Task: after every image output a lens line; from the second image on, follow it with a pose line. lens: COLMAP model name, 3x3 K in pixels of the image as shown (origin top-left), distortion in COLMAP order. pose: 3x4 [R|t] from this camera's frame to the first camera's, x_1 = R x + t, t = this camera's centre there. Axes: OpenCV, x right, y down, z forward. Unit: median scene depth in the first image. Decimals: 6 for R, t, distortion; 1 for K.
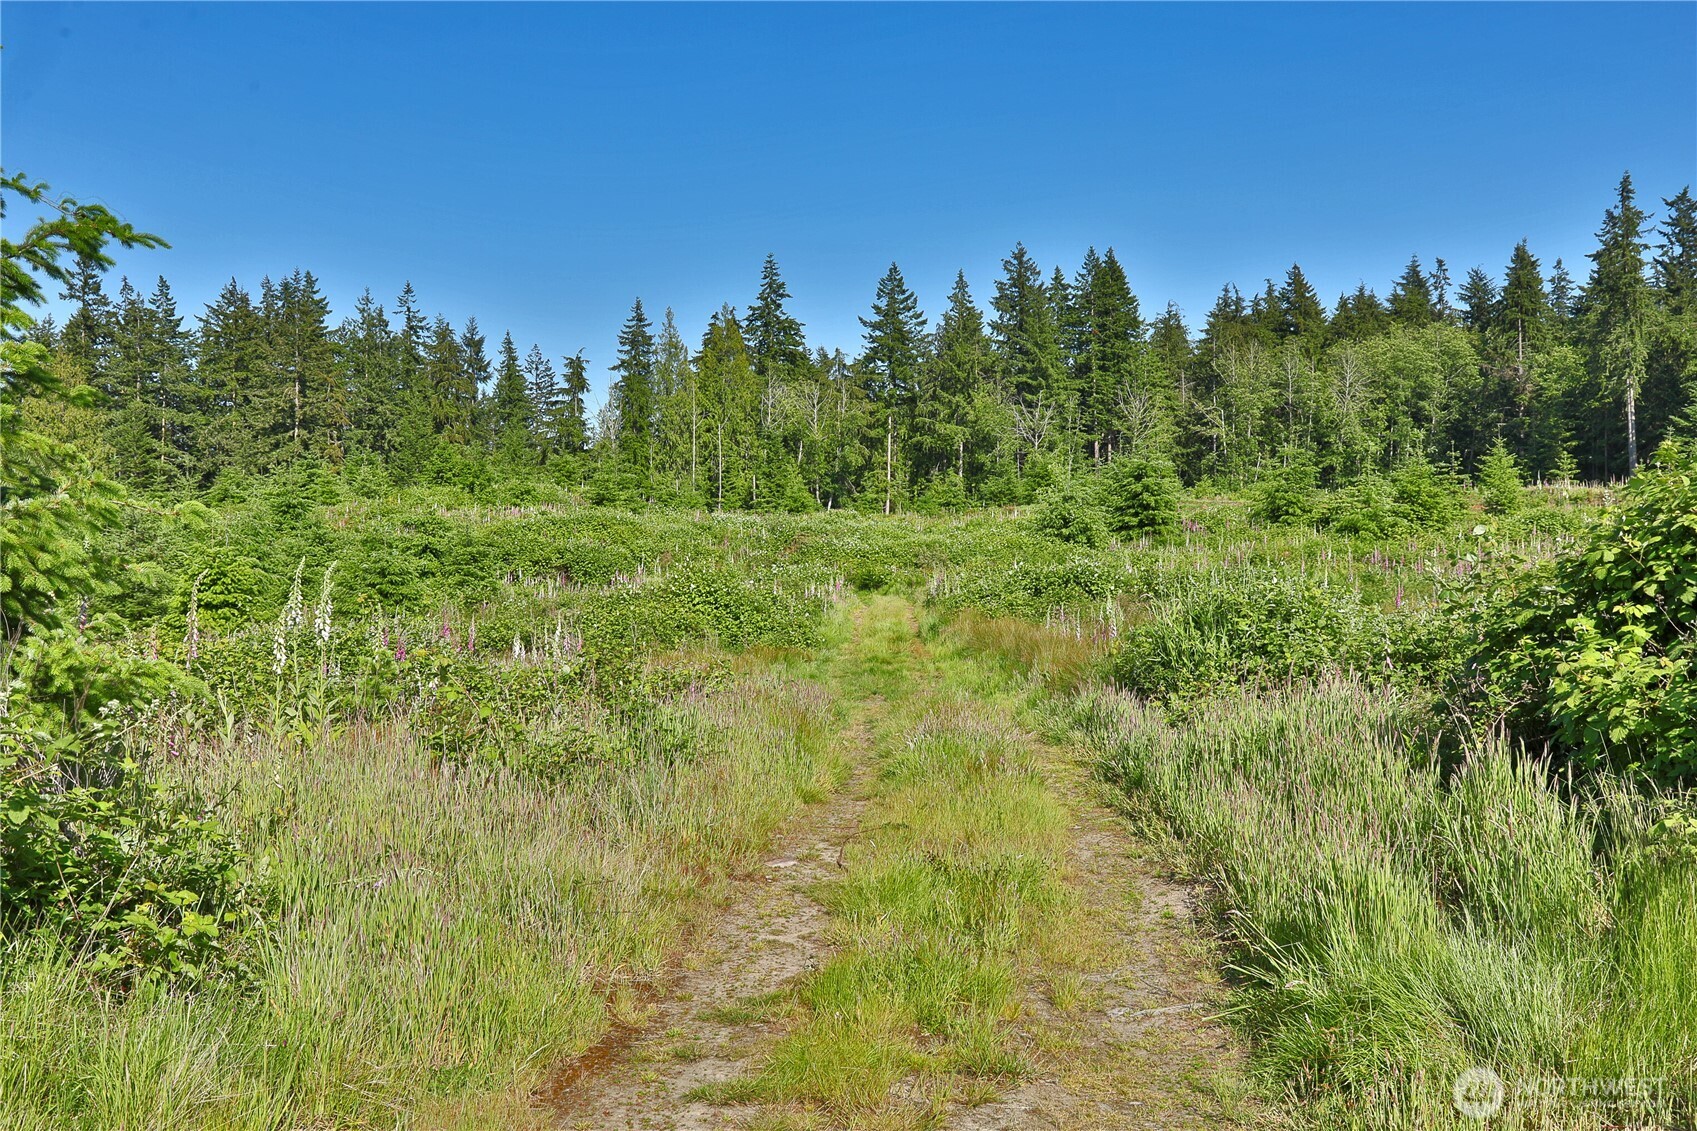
lens RADIAL K [[1615.9, 0, 848.5], [0, 1615.9, 565.5], [0, 0, 1]] dist [-0.009046, 0.007355]
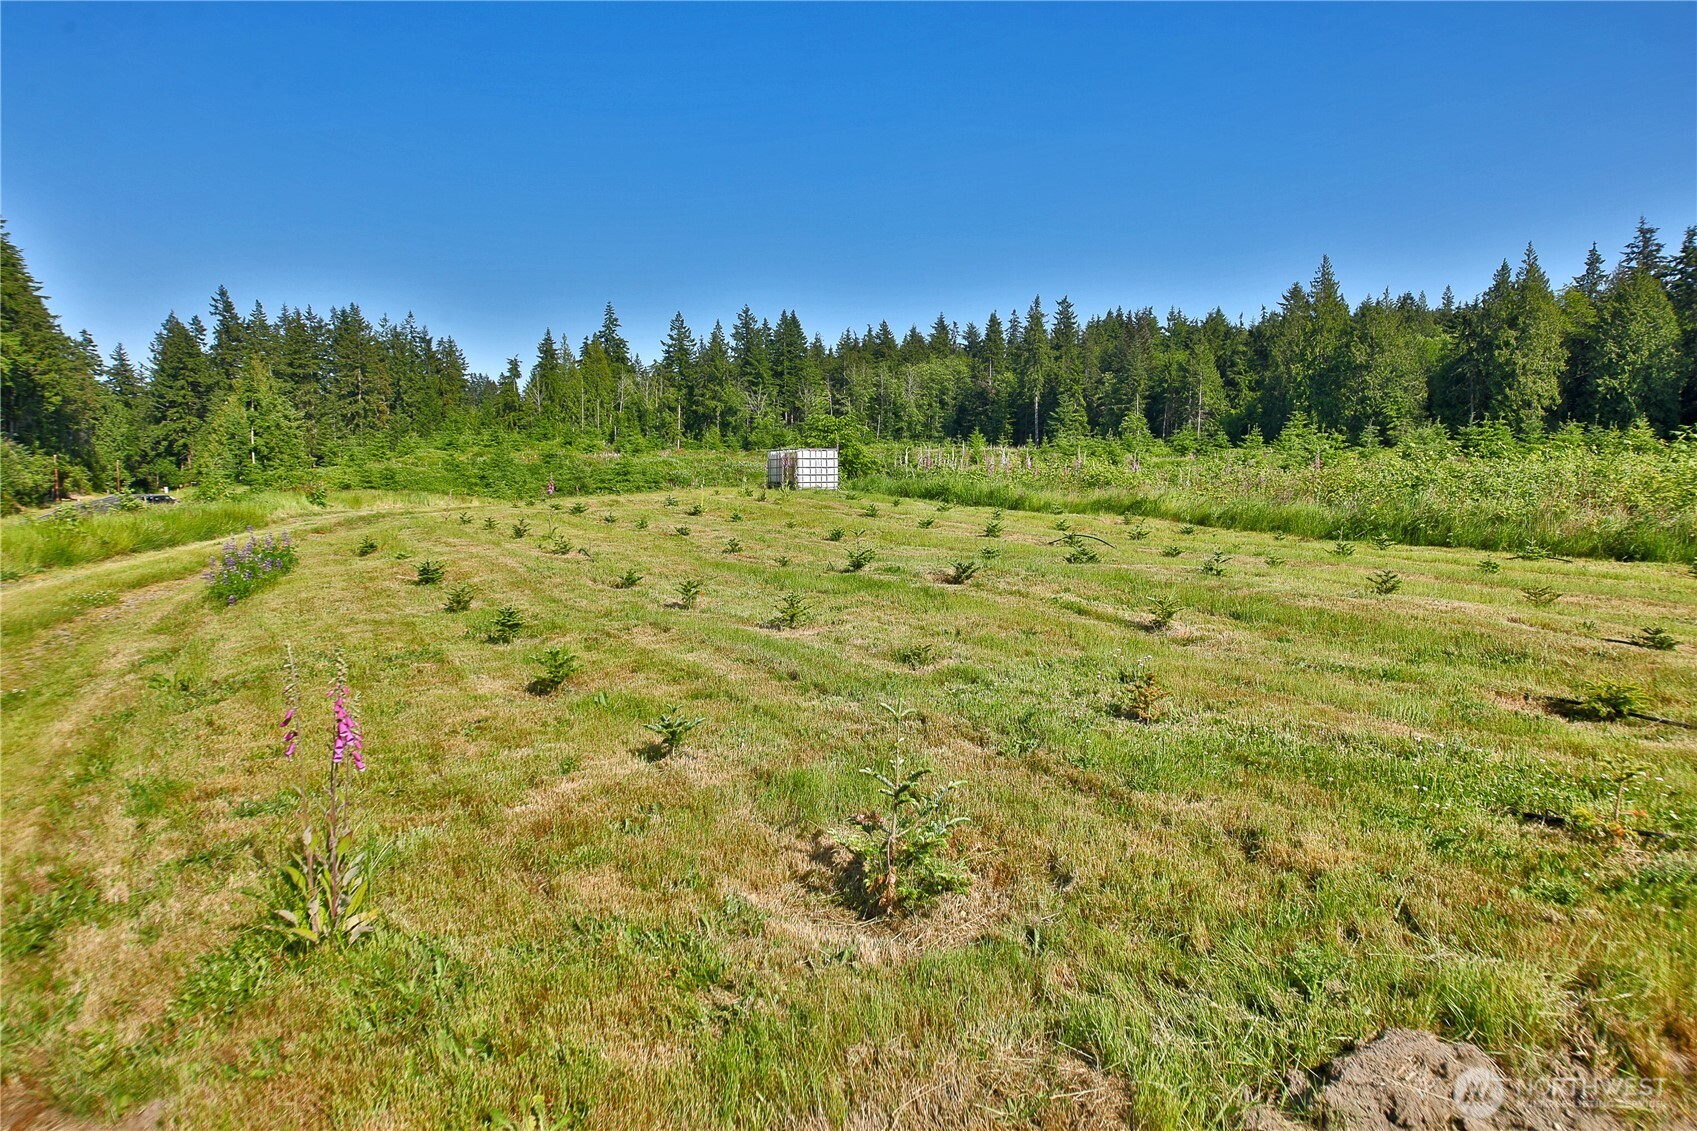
lens RADIAL K [[1101.9, 0, 841.7], [0, 1101.9, 563.1], [0, 0, 1]] dist [0.071500, -0.062719]
pose [[0.967621, -0.009622, 0.252223, -0.118202], [-0.011702, 0.996489, 0.082907, -0.005557], [-0.252135, -0.083174, 0.964111, -0.313868]]
